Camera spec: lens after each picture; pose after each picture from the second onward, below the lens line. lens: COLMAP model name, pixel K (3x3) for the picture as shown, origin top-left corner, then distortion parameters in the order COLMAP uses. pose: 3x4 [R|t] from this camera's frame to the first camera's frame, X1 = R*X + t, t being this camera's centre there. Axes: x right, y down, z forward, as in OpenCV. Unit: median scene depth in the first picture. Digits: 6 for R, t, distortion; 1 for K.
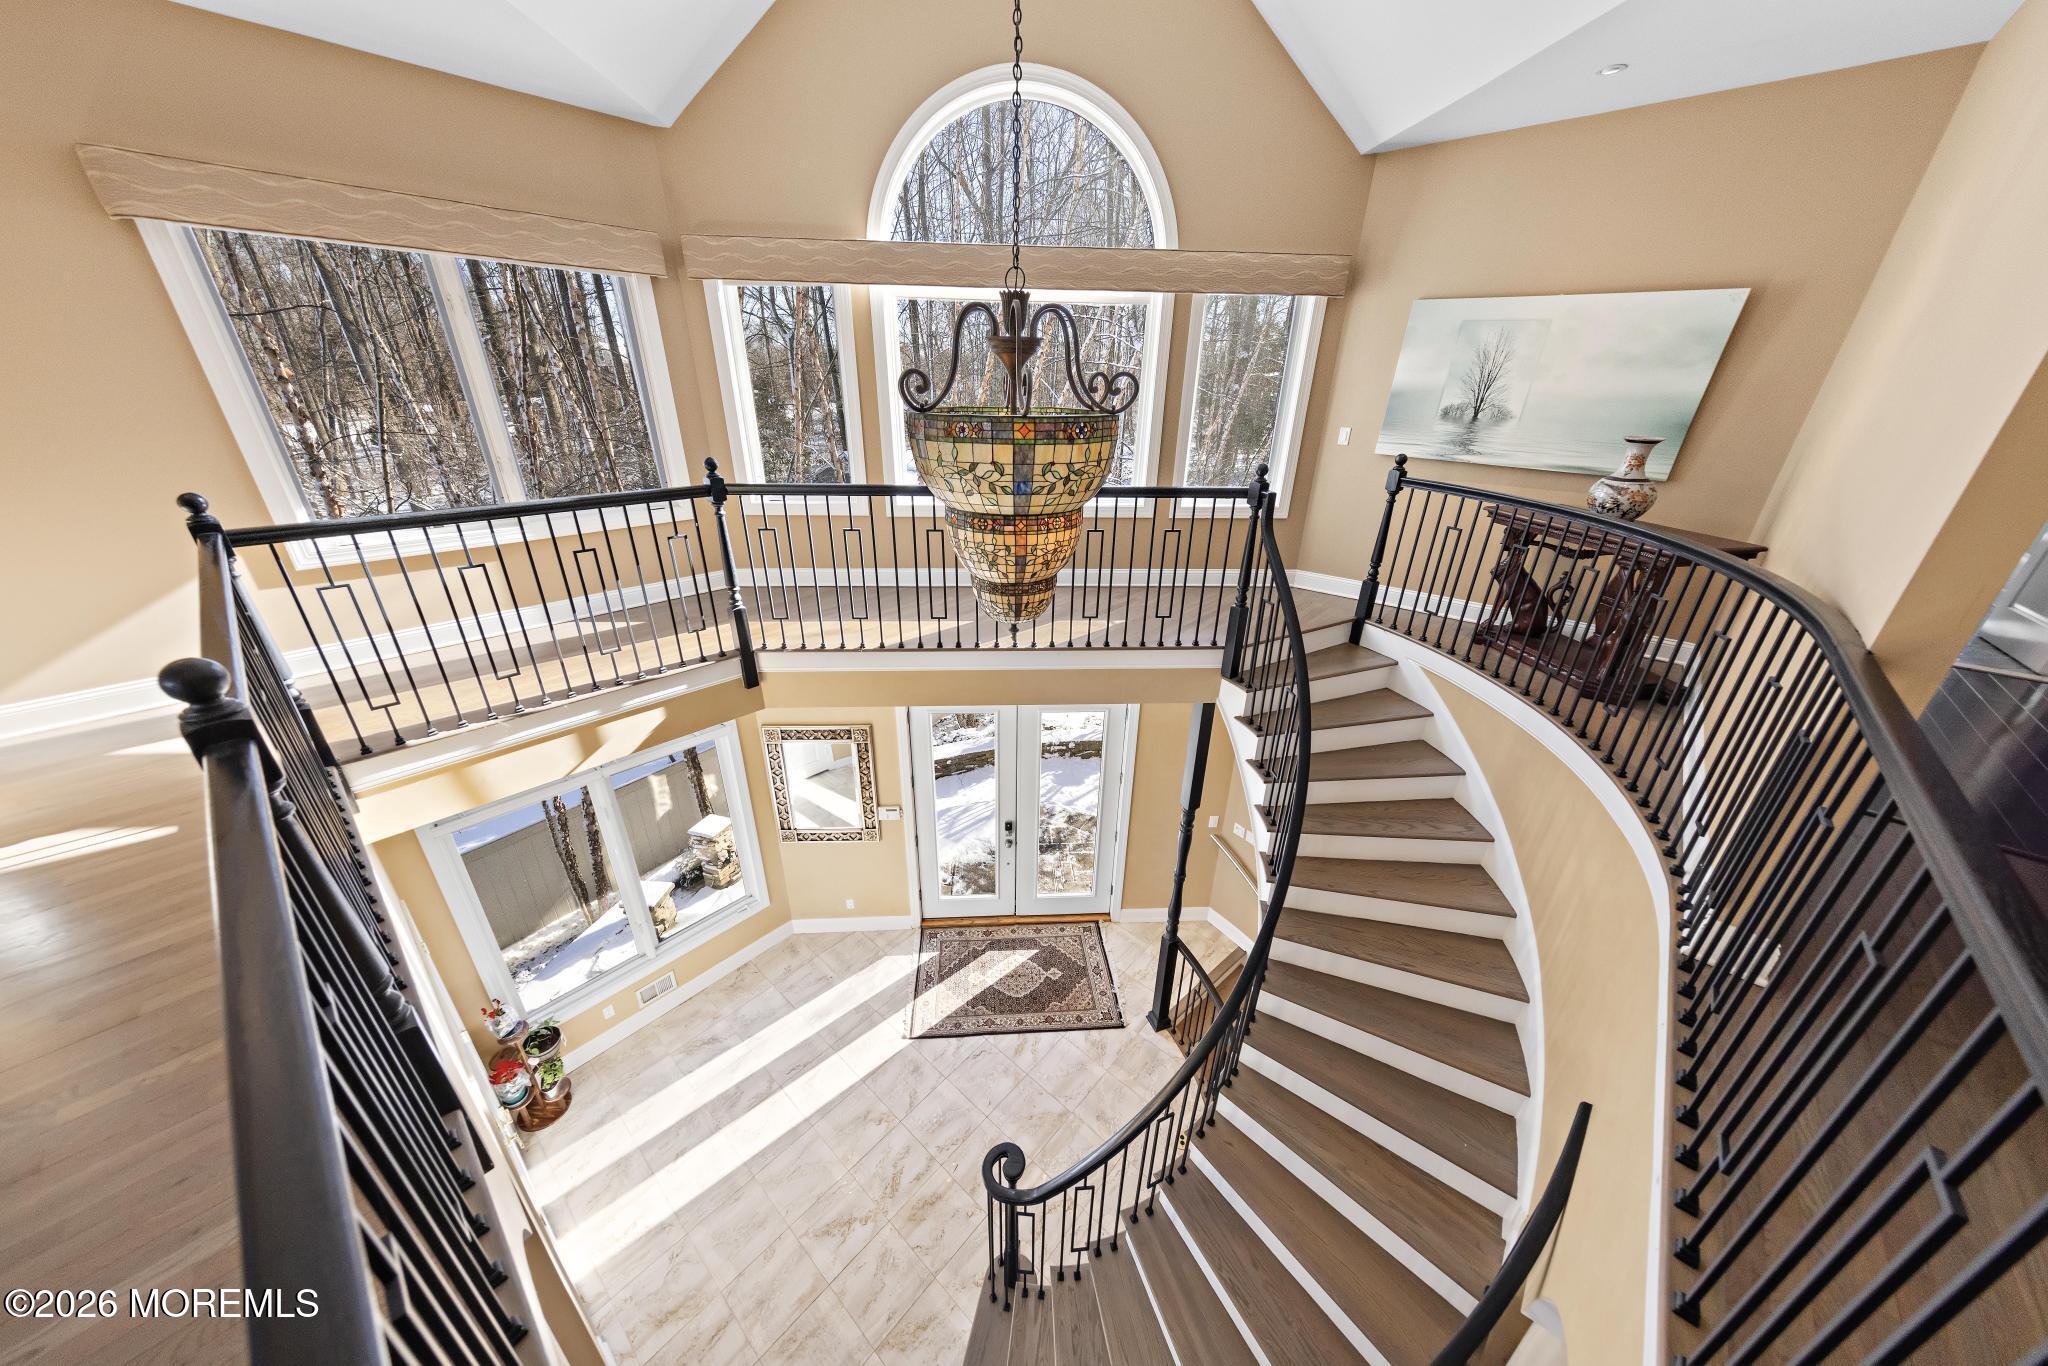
lens RADIAL K [[676.9, 0, 1021.5], [0, 676.9, 689.3], [0, 0, 1]] dist [0.000264, 0.000037]
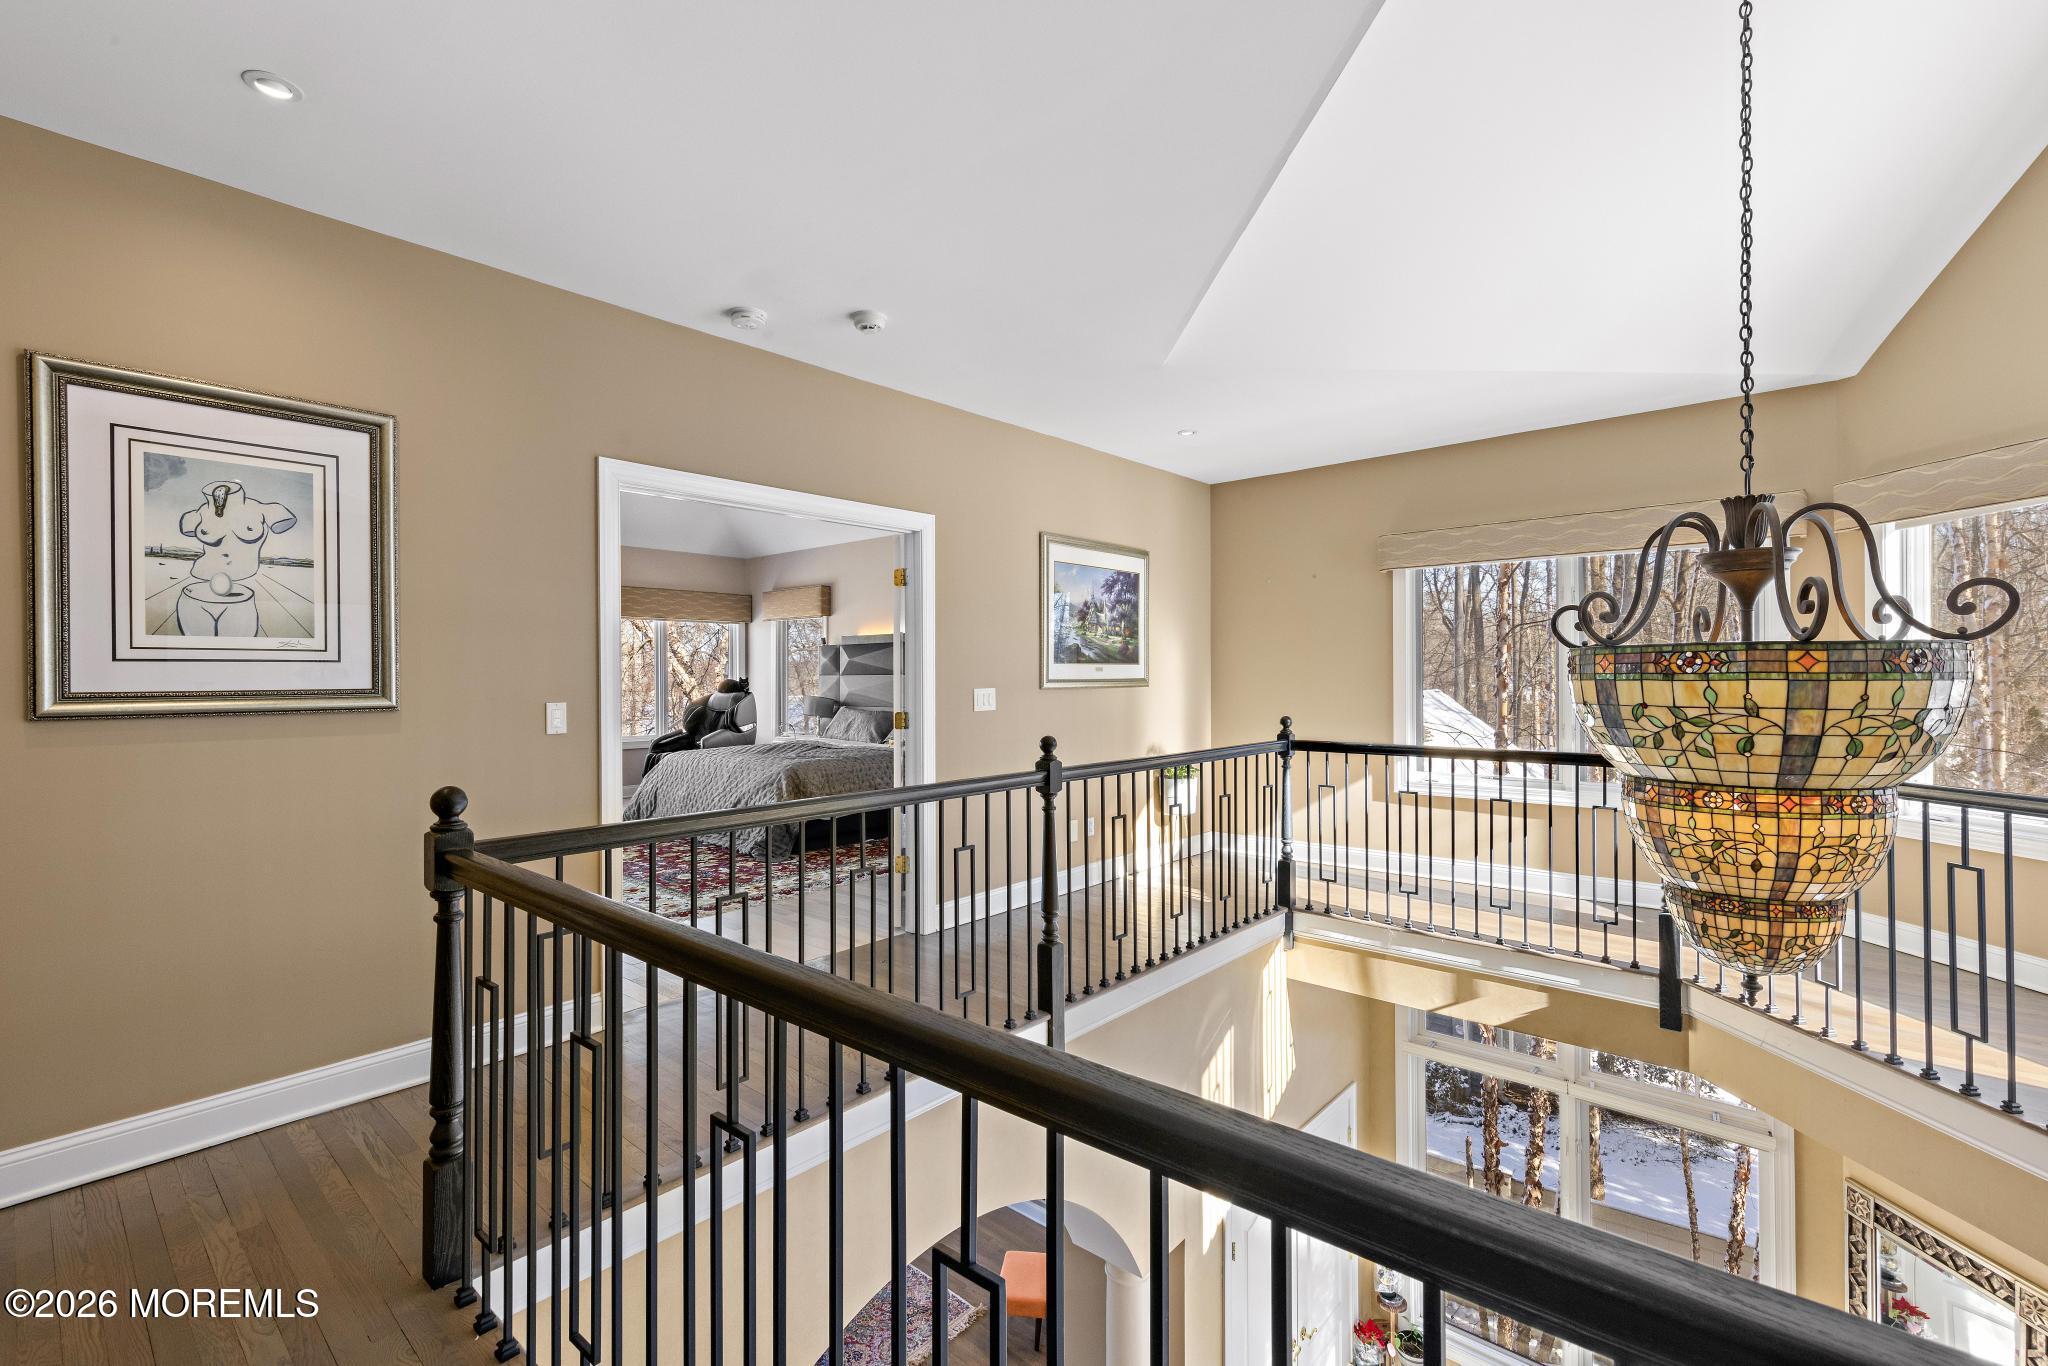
lens RADIAL K [[916.8, 0, 1034.3], [0, 916.8, 691.7], [0, 0, 1]] dist [0.001148, 0.000188]
pose [[0.009120, -0.006779, -0.999935, 0.750046], [-0.418981, 0.907940, -0.009976, -0.046810], [0.907949, 0.419045, 0.005440, 0.290858]]
